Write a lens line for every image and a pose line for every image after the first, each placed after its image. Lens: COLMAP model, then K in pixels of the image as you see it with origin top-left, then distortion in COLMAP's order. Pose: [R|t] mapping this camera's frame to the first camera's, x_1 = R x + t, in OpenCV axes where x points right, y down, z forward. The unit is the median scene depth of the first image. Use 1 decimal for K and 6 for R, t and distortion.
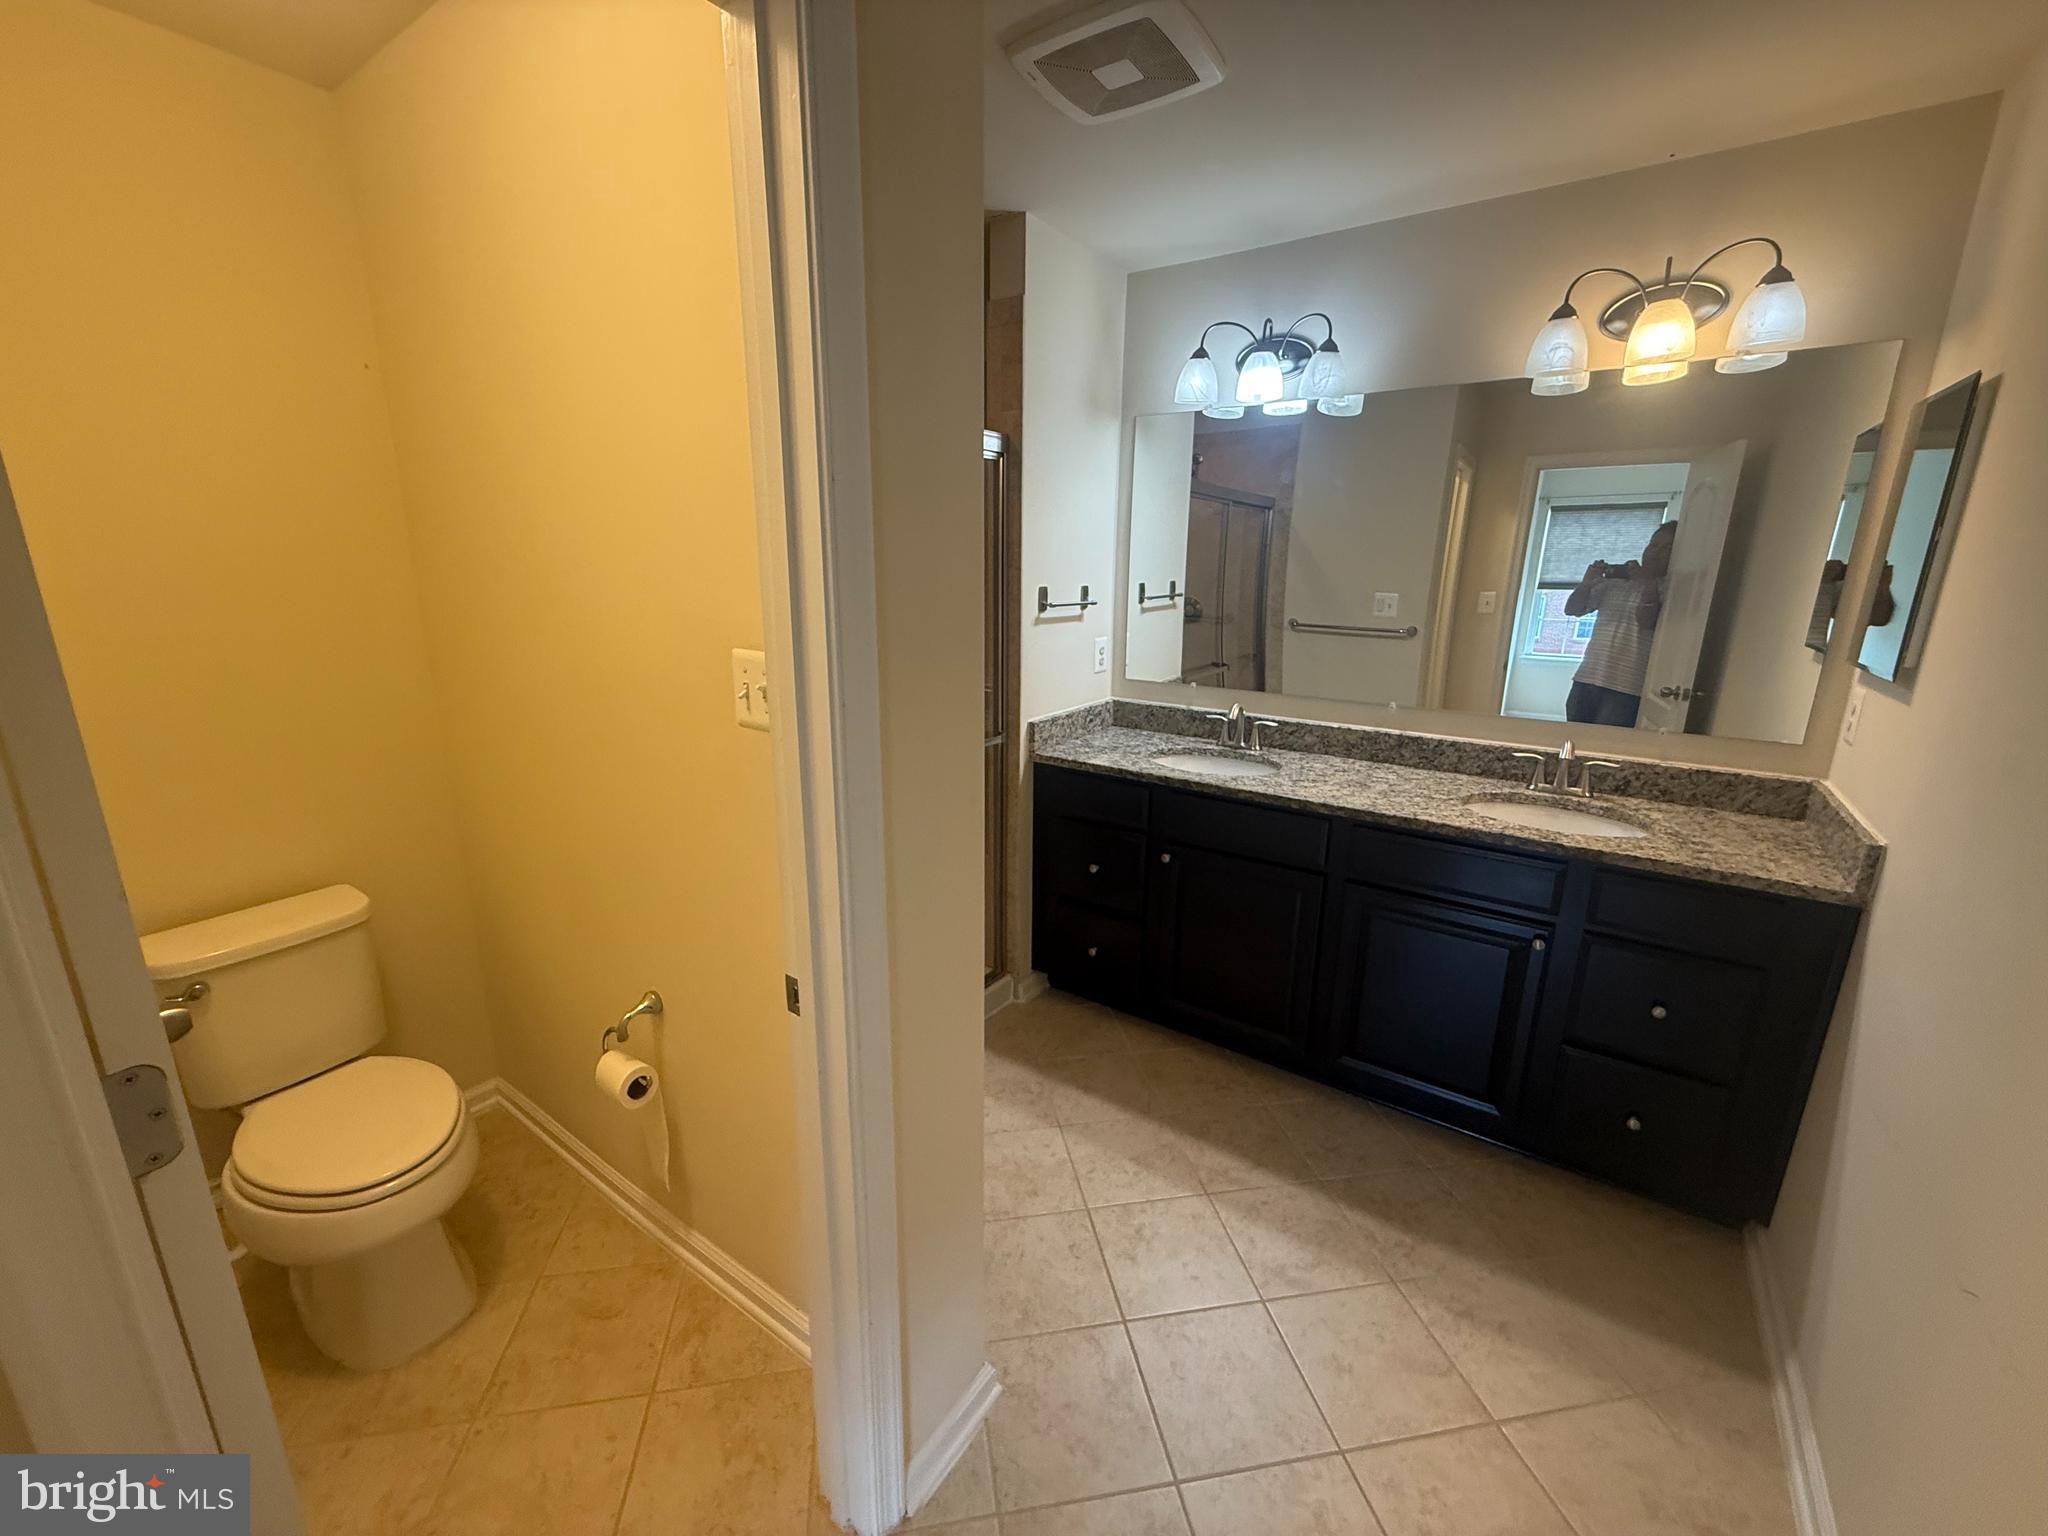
lens RADIAL K [[819.8, 0, 1015.4], [0, 819.8, 775.7], [0, 0, 1]] dist [-0.001270, -0.000124]
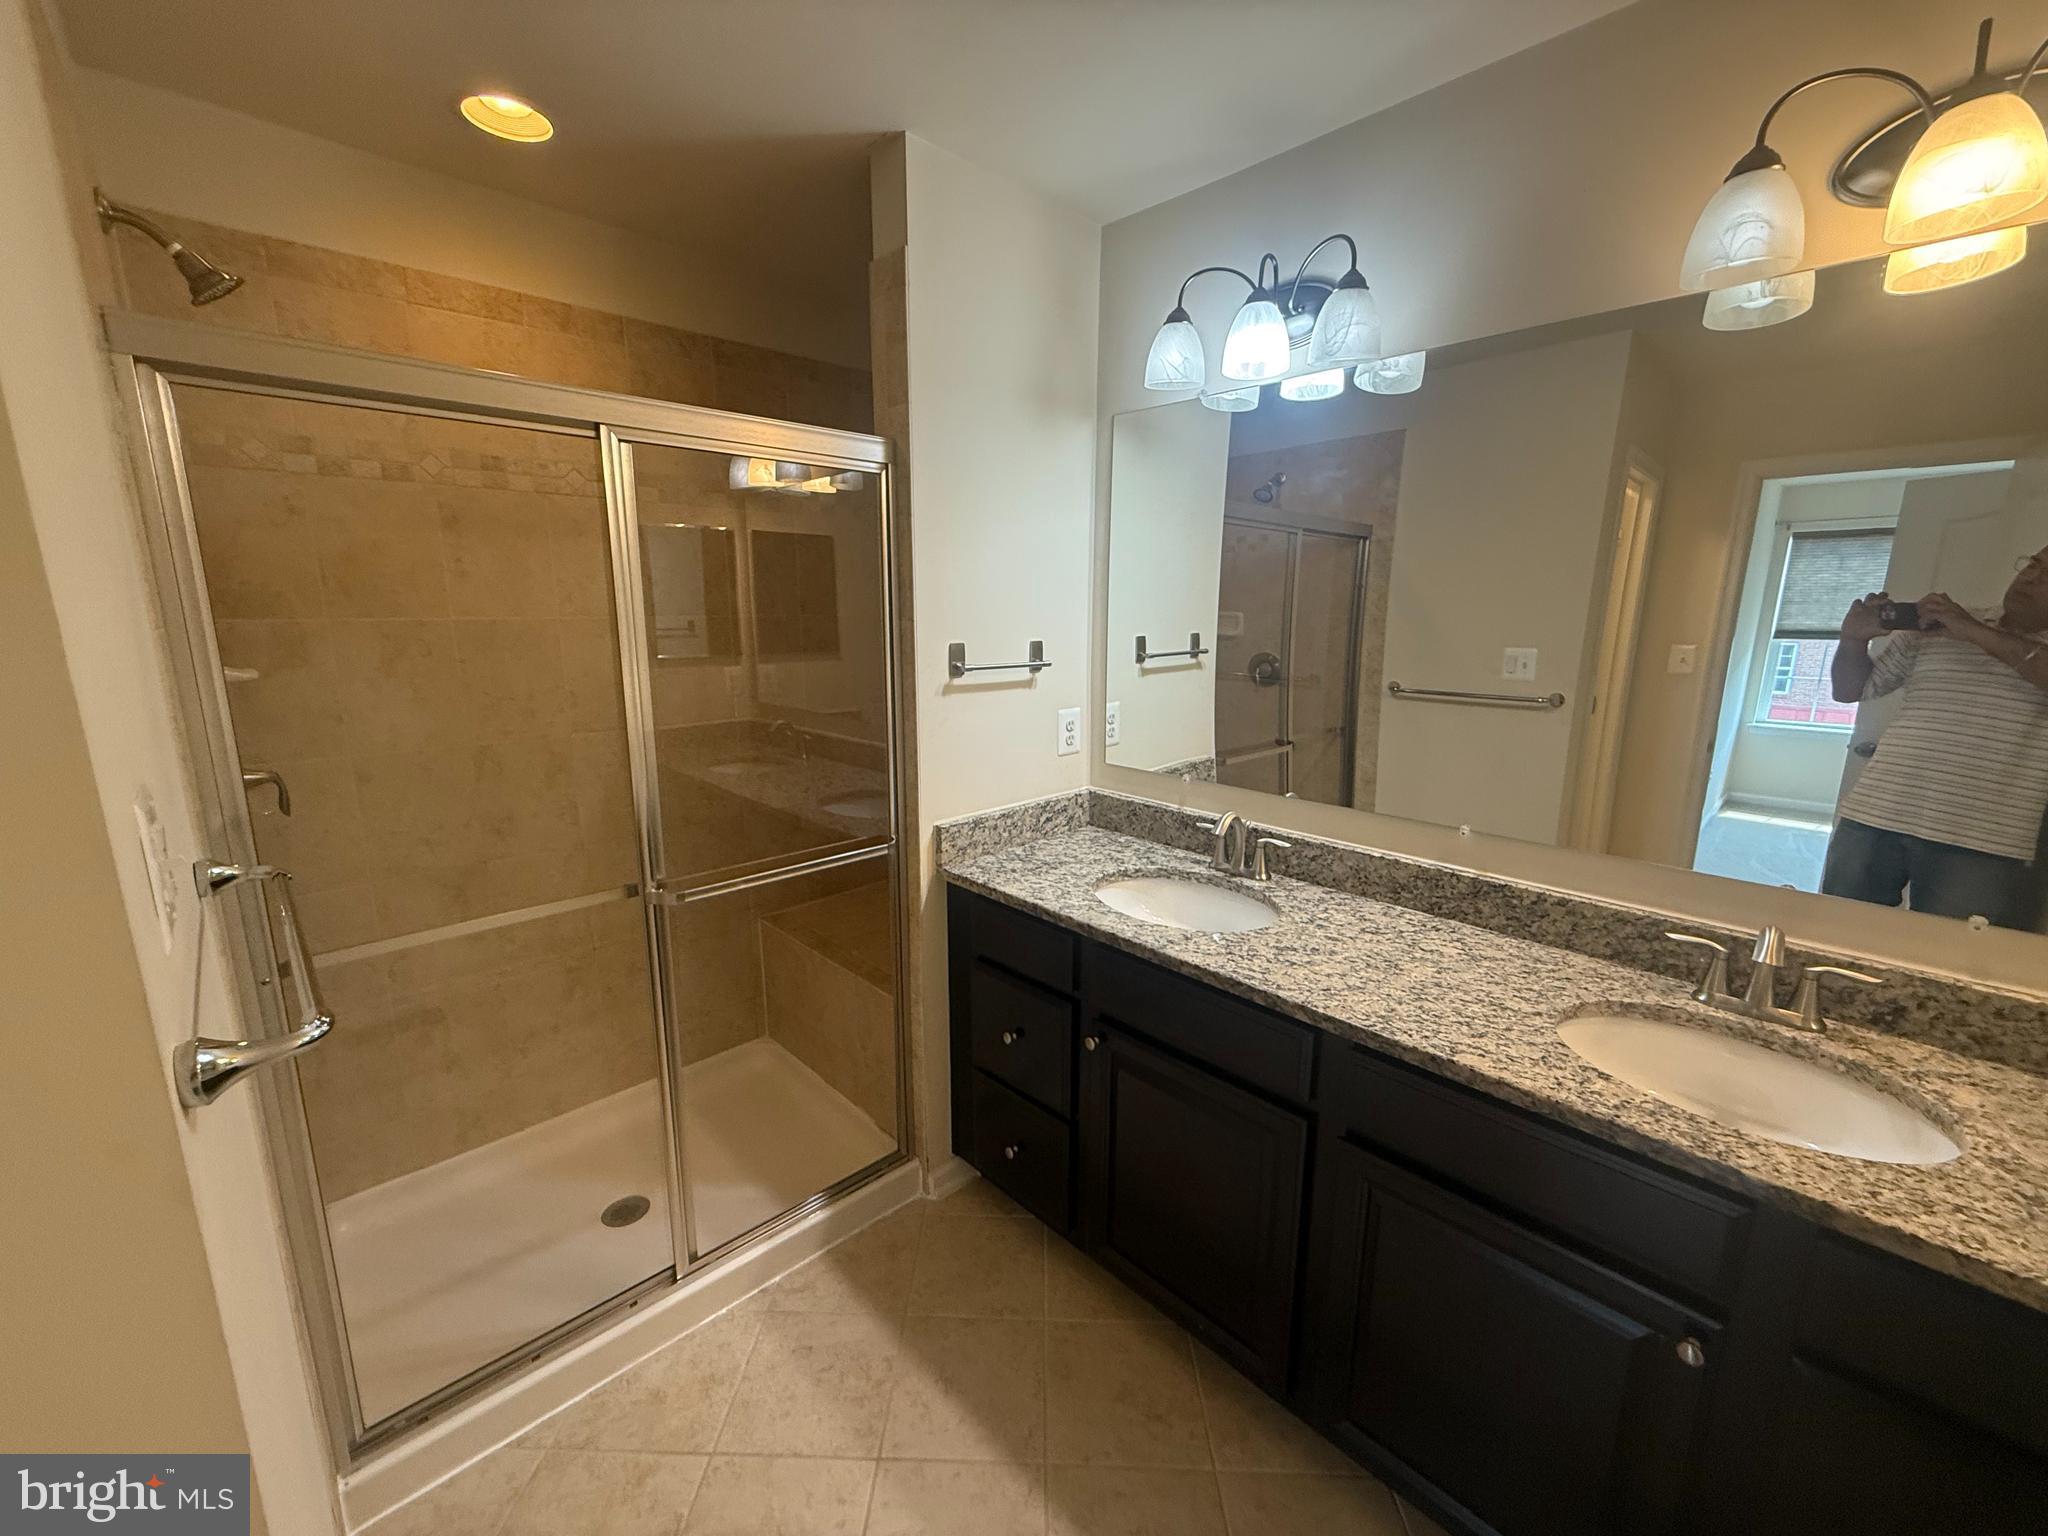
lens RADIAL K [[819.8, 0, 1015.4], [0, 819.8, 775.7], [0, 0, 1]] dist [-0.001270, -0.000124]
pose [[0.980992, 0.034466, -0.190965, 0.229210], [-0.044229, 0.997910, -0.047103, -0.079714], [0.188943, 0.054654, 0.980466, 0.295949]]
